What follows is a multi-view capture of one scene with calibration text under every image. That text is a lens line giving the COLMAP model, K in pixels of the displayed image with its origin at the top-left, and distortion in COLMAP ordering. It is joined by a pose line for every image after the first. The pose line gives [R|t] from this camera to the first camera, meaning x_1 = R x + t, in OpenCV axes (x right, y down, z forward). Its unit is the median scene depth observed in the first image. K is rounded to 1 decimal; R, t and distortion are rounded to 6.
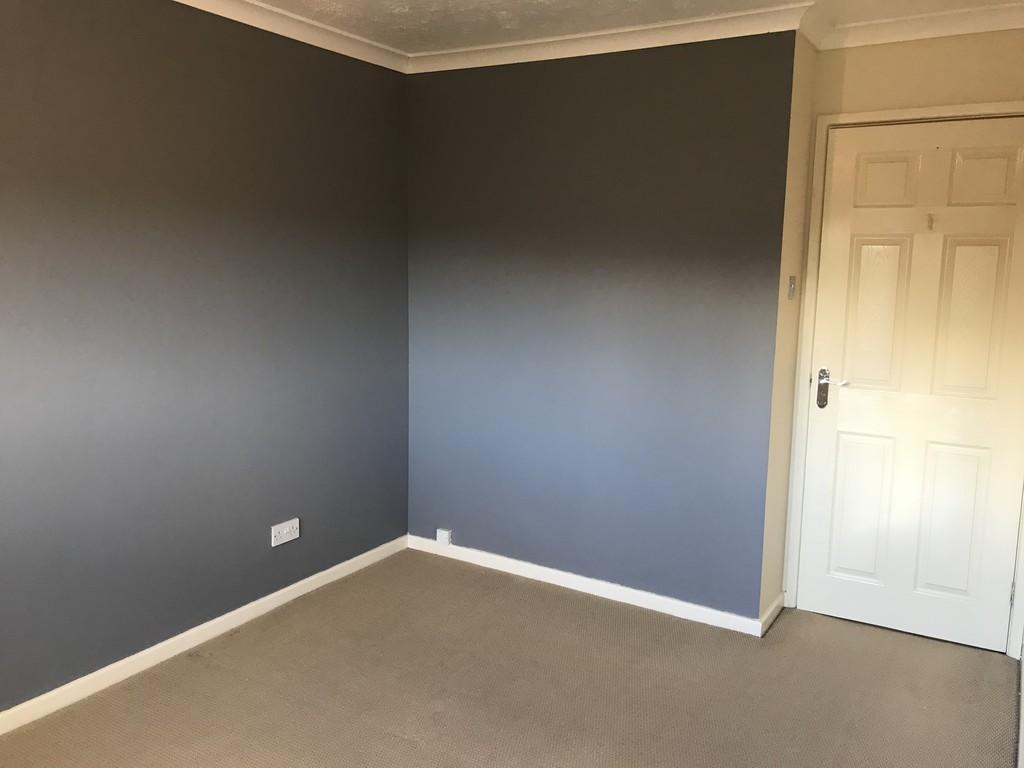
lens RADIAL K [[825.3, 0, 512.0], [0, 825.3, 384.0], [0, 0, 1]] dist [0.004268, -0.017795]
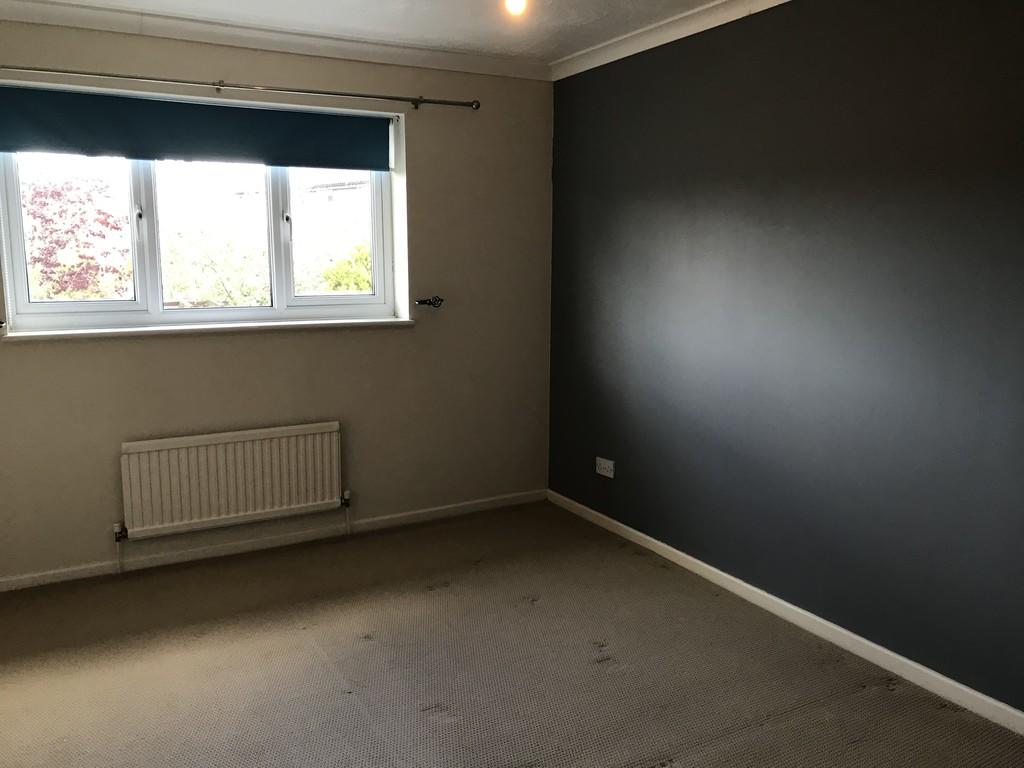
lens RADIAL K [[825.3, 0, 512.0], [0, 825.3, 384.0], [0, 0, 1]] dist [0.004268, -0.017795]
pose [[-0.508775, 0.118570, -0.852695, 0.661716], [-0.142662, 0.965164, 0.219330, -0.153058], [0.848997, 0.233237, -0.474136, 1.144486]]
